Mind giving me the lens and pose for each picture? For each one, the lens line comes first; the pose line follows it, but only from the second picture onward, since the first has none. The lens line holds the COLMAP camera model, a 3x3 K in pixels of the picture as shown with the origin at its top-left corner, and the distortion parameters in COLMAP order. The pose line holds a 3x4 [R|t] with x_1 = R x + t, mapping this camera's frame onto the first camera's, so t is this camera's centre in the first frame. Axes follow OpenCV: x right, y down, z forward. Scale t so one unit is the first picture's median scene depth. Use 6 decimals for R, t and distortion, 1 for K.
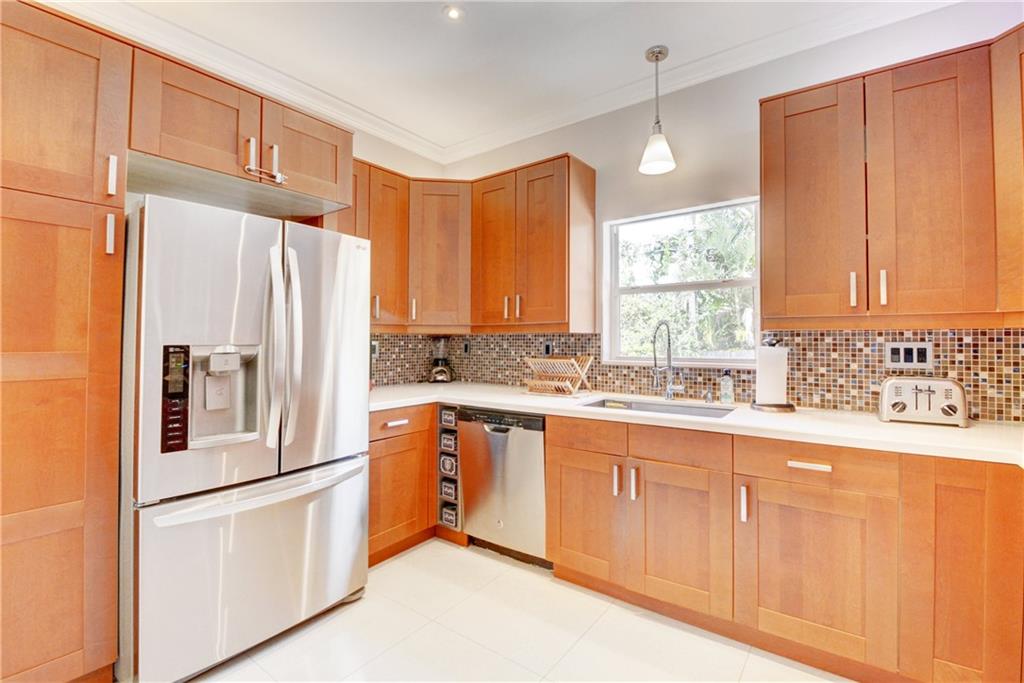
lens RADIAL K [[448.8, 0, 509.7], [0, 448.8, 335.1], [0, 0, 1]] dist [-0.002205, -0.002134]
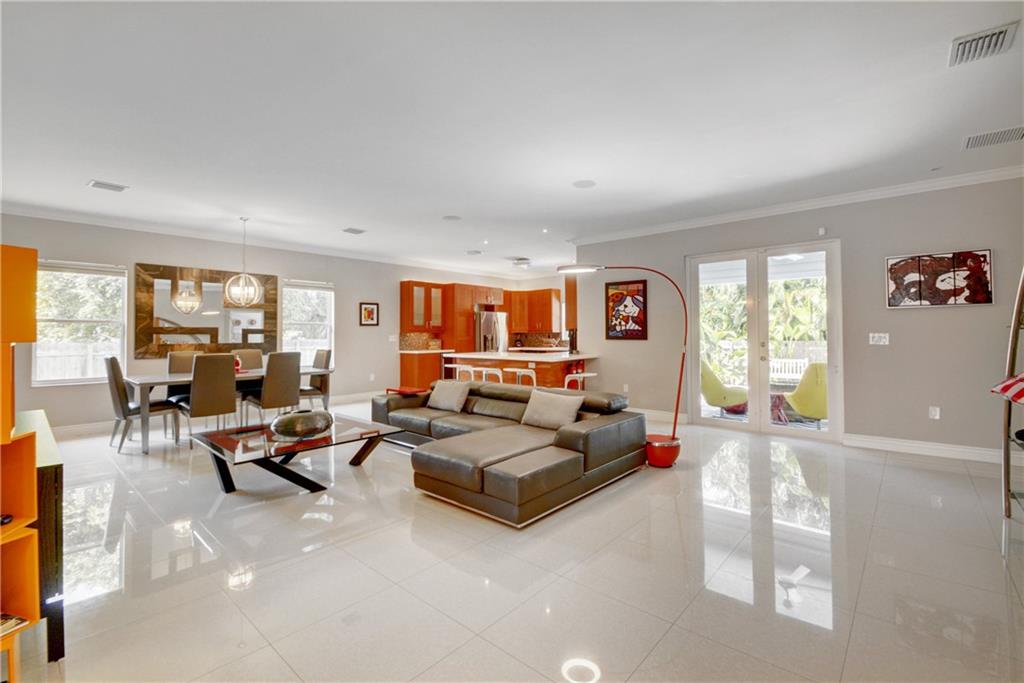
lens RADIAL K [[448.8, 0, 539.5], [0, 448.8, 331.1], [0, 0, 1]] dist [-0.002205, -0.002134]
pose [[0.998801, -0.002812, -0.048873, 0.204601], [0.002888, 0.999995, 0.001485, -0.020941], [0.048868, -0.001625, 0.998804, -2.926058]]
